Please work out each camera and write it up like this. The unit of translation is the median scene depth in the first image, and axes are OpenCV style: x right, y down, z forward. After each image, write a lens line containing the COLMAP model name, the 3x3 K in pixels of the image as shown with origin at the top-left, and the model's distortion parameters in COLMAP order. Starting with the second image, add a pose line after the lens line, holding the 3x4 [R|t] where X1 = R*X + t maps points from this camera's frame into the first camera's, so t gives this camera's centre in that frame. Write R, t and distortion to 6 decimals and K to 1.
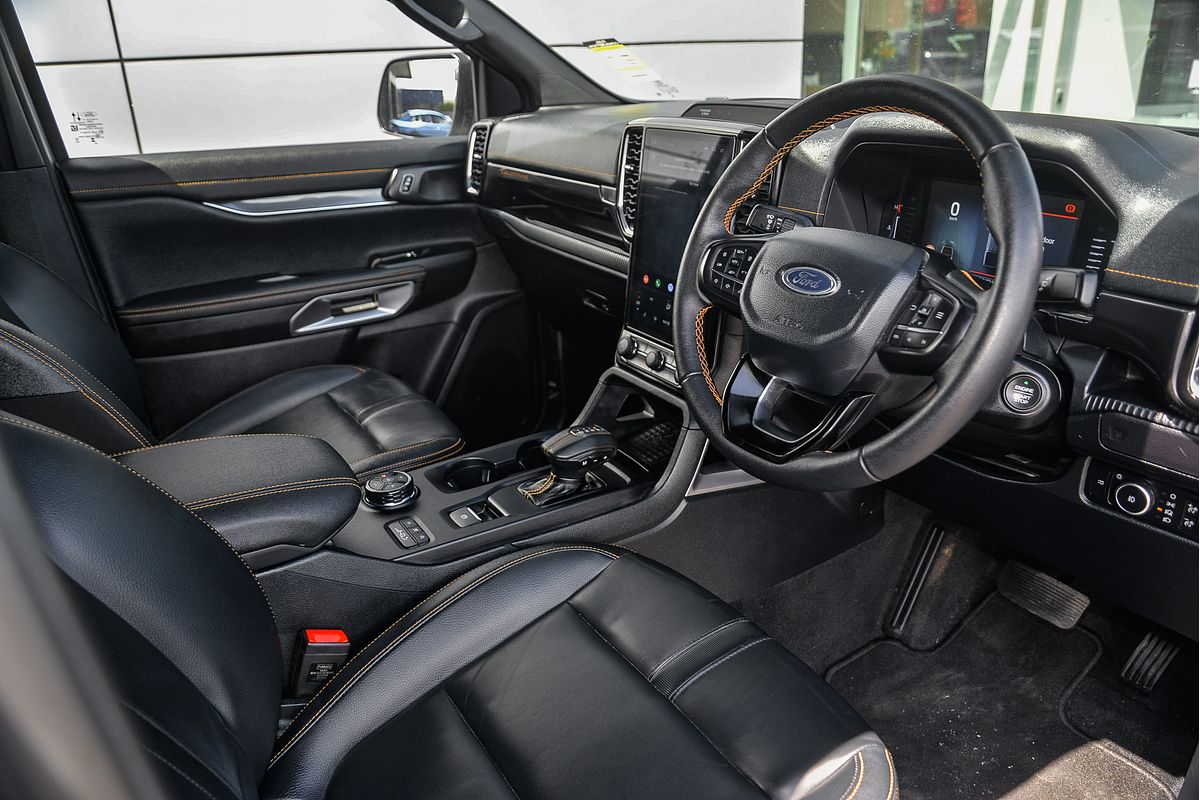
lens RADIAL K [[833.1, 0, 600.0], [0, 833.1, 400.0], [0, 0, 1]] dist [-0.004132, -0.003204]
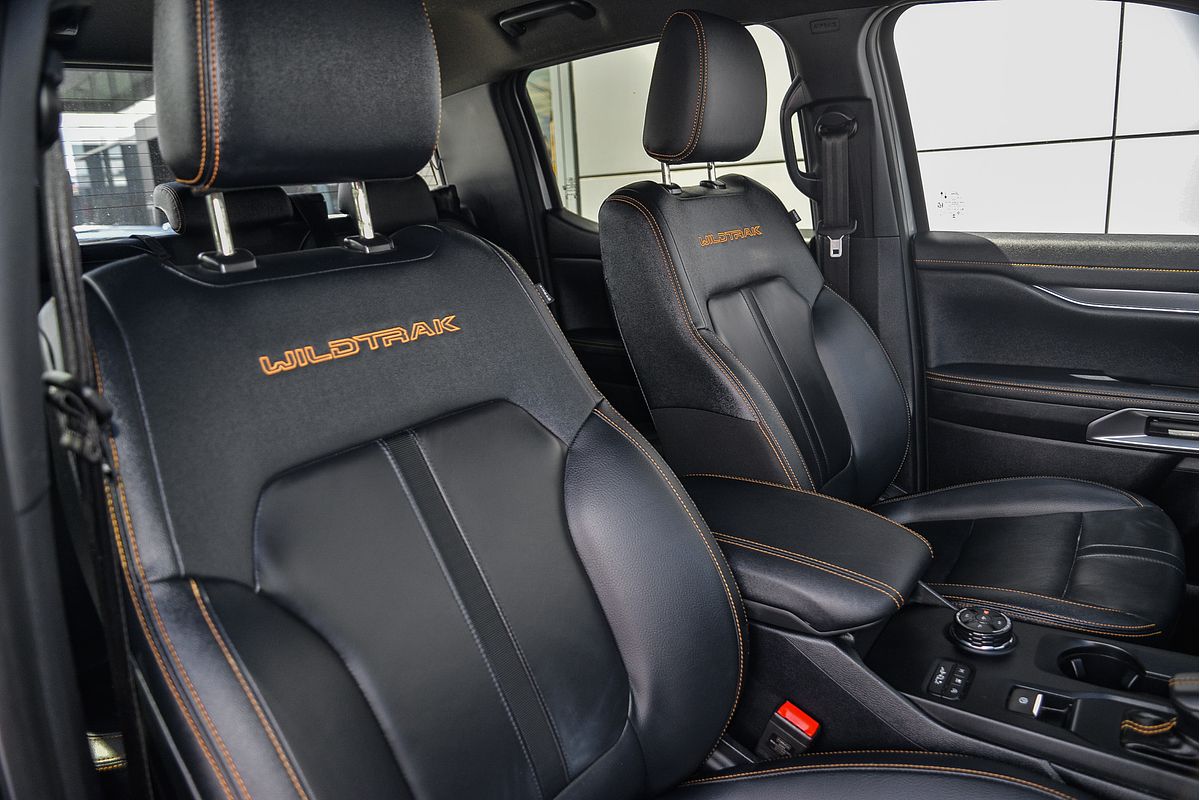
lens RADIAL K [[833.1, 0, 600.0], [0, 833.1, 400.0], [0, 0, 1]] dist [-0.004132, -0.003204]
pose [[0.427172, 0.248039, -0.869483, 0.186873], [-0.314087, 0.942458, 0.114548, -0.062304], [0.847864, 0.224162, 0.480498, 0.130513]]
